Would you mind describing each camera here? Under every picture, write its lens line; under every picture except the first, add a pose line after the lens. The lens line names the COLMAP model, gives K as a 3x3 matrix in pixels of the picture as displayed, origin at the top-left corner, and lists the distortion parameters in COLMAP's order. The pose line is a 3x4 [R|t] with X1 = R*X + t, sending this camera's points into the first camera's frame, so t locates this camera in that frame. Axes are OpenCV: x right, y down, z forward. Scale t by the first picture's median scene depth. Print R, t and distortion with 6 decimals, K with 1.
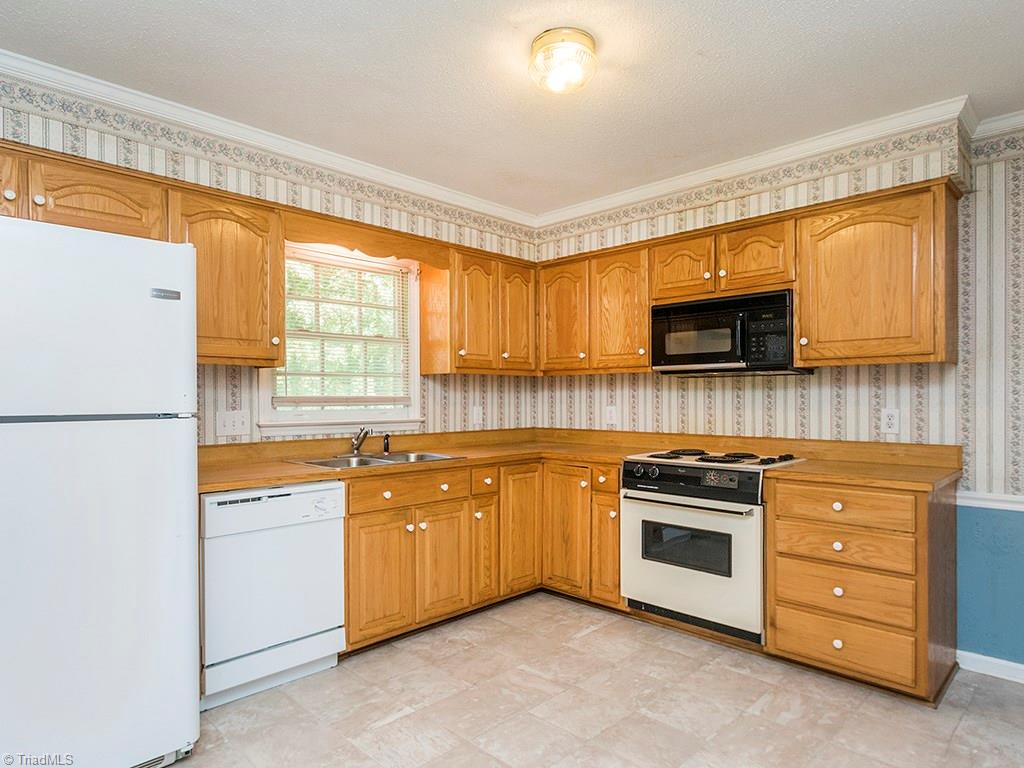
lens RADIAL K [[598.5, 0, 503.0], [0, 598.5, 410.0], [0, 0, 1]] dist [-0.015442, 0.013610]
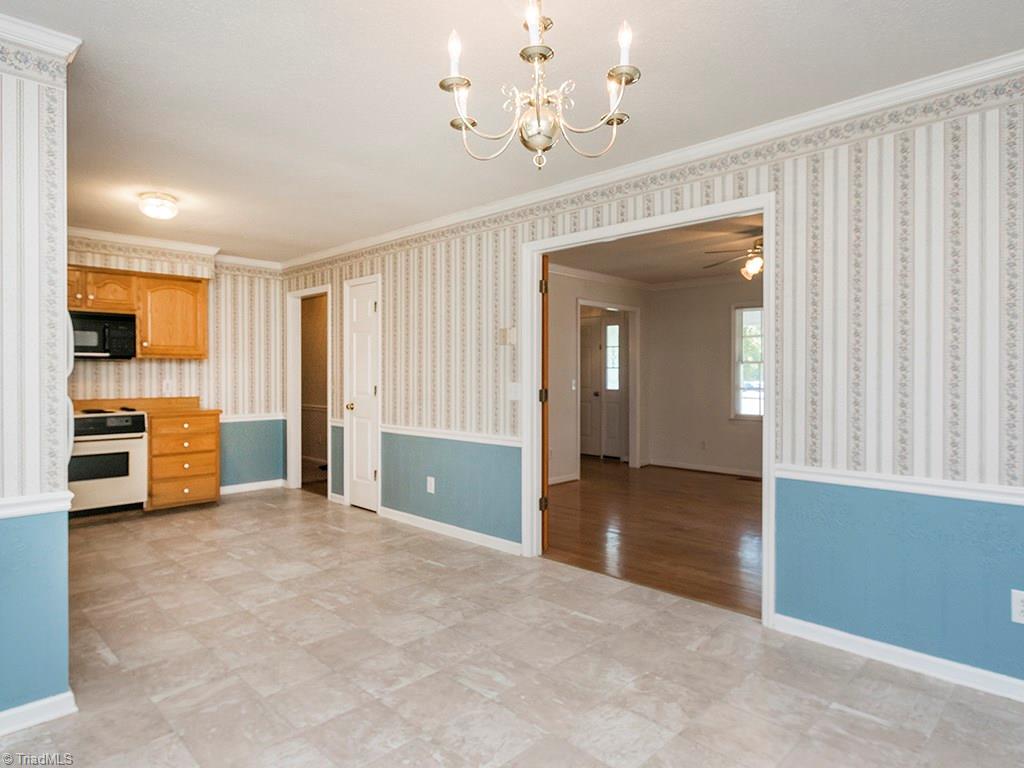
lens RADIAL K [[622.2, 0, 508.2], [0, 622.2, 377.5], [0, 0, 1]] dist [0.005608, 0.003452]
pose [[0.005297, -0.003188, 0.999981, -1.278830], [0.021651, 0.999761, 0.003072, 0.005997], [-0.999752, 0.021634, 0.005365, -0.123231]]
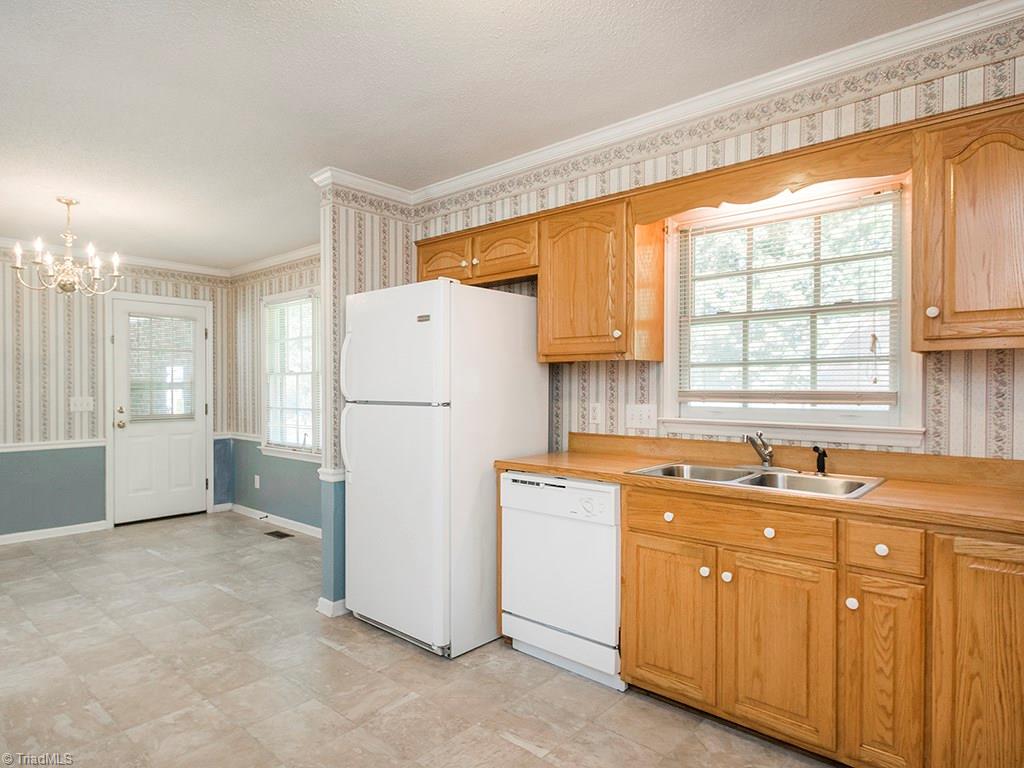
lens RADIAL K [[598.5, 0, 501.6], [0, 598.5, 399.0], [0, 0, 1]] dist [-0.015442, 0.013610]
pose [[0.052400, 0.018597, -0.998453, 0.526285], [-0.022812, 0.999588, 0.017420, -0.019232], [0.998366, 0.021864, 0.052803, 0.671536]]
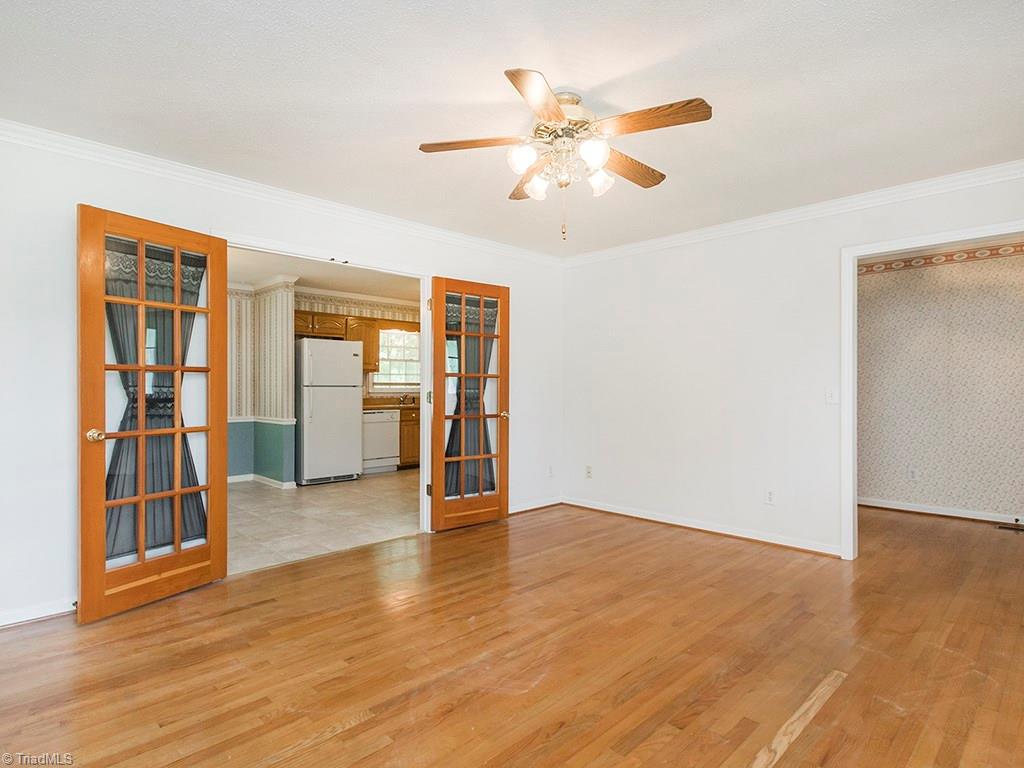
lens RADIAL K [[556.7, 0, 522.4], [0, 556.7, 397.8], [0, 0, 1]] dist [0.009011, -0.001017]
pose [[0.999935, 0.005533, 0.009982, 0.299338], [-0.005518, 0.999984, -0.001544, 0.051101], [-0.009990, 0.001489, 0.999949, -1.660787]]
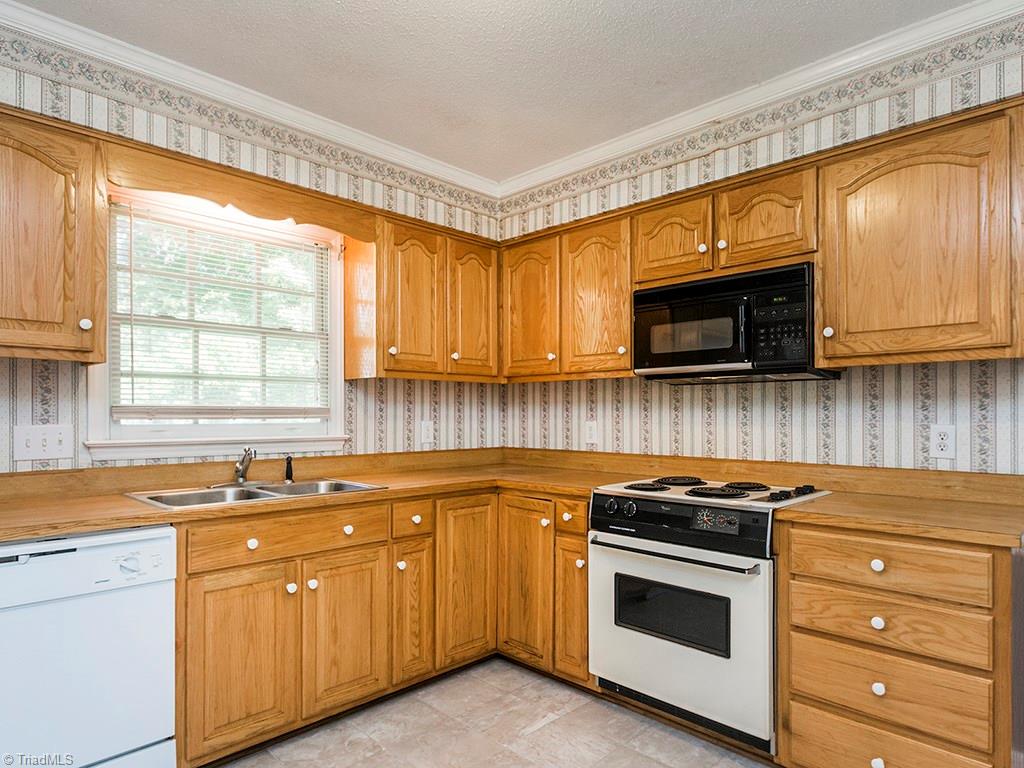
lens RADIAL K [[598.5, 0, 554.1], [0, 598.5, 421.3], [0, 0, 1]] dist [-0.015442, 0.013610]
pose [[0.999133, 0.003488, 0.041479, 0.122847], [-0.003110, 0.999953, -0.009158, 0.001780], [-0.041509, 0.009021, 0.999097, 0.252546]]
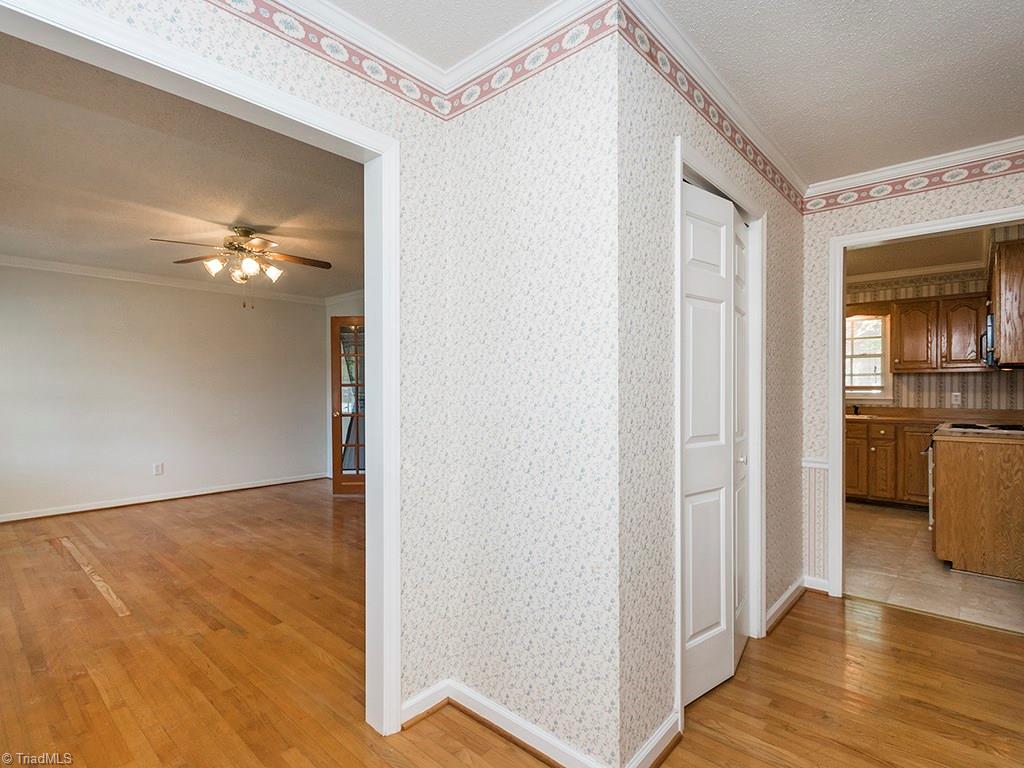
lens RADIAL K [[527.9, 0, 481.9], [0, 527.9, 395.7], [0, 0, 1]] dist [-0.006092, 0.001138]
pose [[0.023325, 0.020678, -0.999514, 1.685954], [-0.017590, 0.999640, 0.020270, -0.004085], [0.999573, 0.017109, 0.023680, -0.301065]]
